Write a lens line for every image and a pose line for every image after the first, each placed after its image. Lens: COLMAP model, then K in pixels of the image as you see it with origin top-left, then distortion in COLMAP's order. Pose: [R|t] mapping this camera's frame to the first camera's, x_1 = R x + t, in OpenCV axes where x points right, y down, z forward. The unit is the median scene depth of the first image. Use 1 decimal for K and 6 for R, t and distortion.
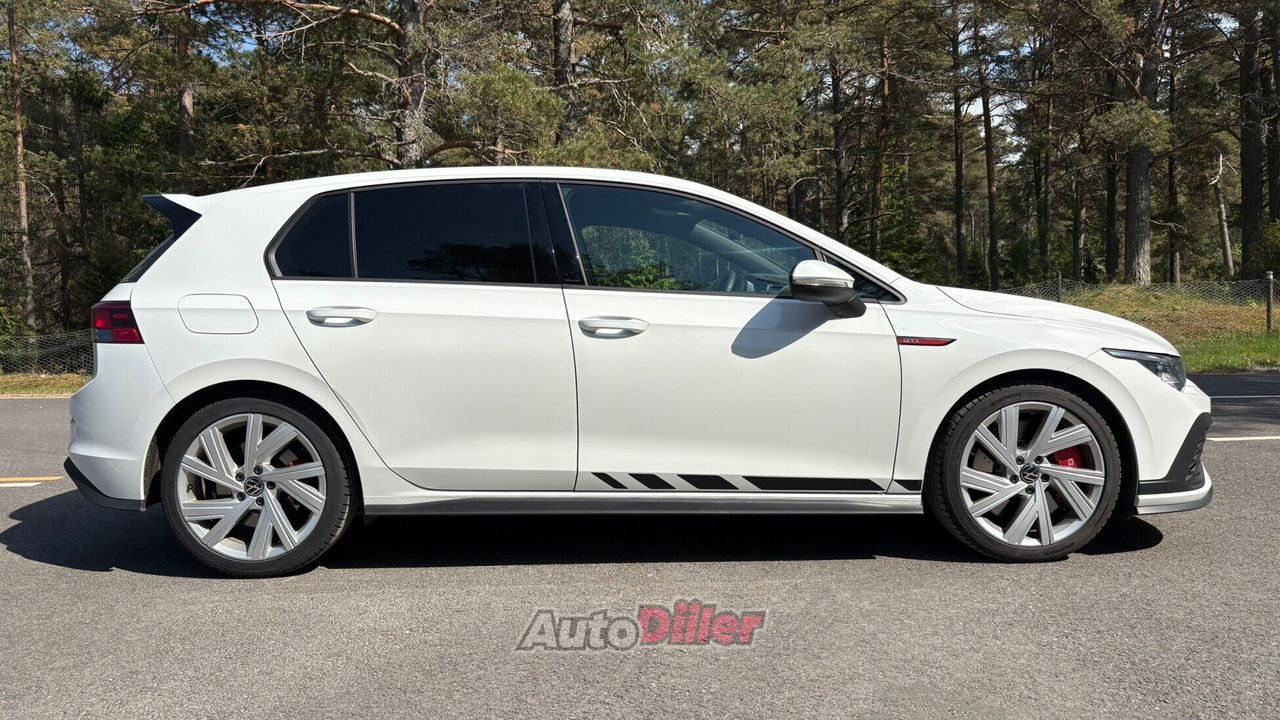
lens RADIAL K [[960.1, 0, 627.9], [0, 960.1, 358.4], [0, 0, 1]] dist [0.008761, -0.003246]
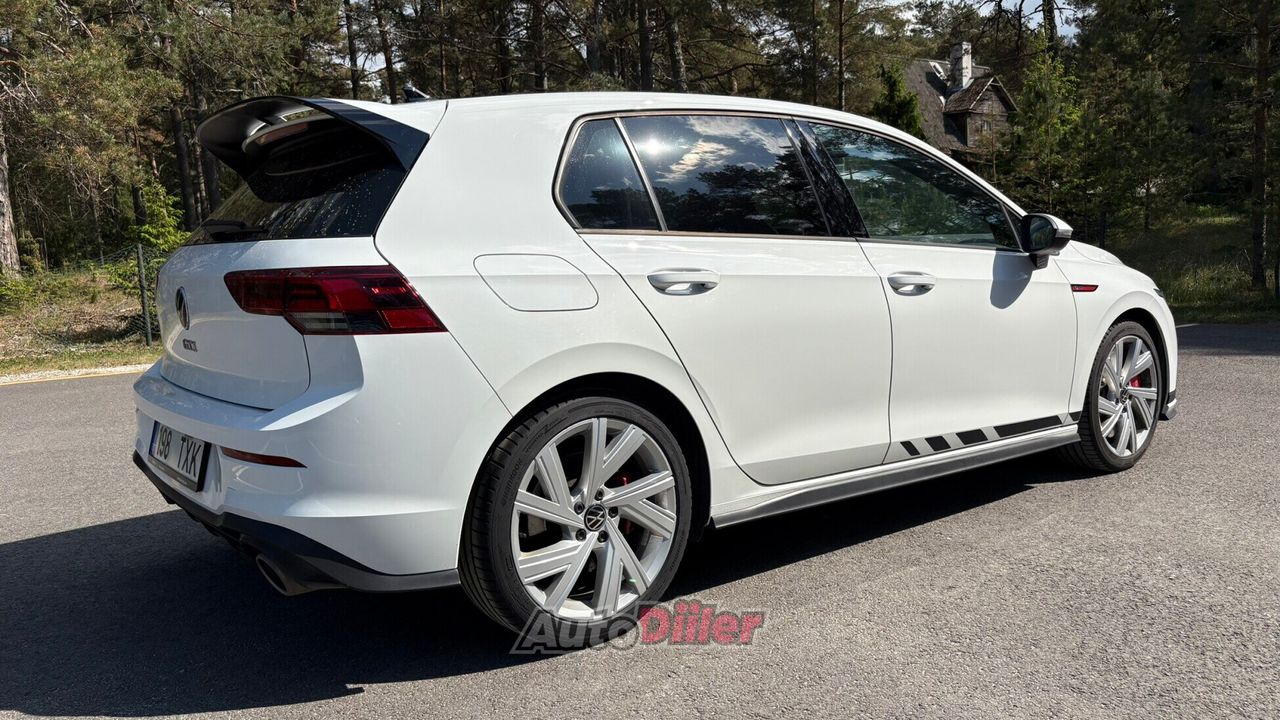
lens RADIAL K [[960.1, 0, 627.9], [0, 960.1, 358.4], [0, 0, 1]] dist [0.008761, -0.003246]
pose [[0.808346, -0.075929, 0.583791, -0.784017], [0.047294, 0.996818, 0.064162, -0.032797], [-0.586805, -0.024255, 0.809365, 0.399869]]
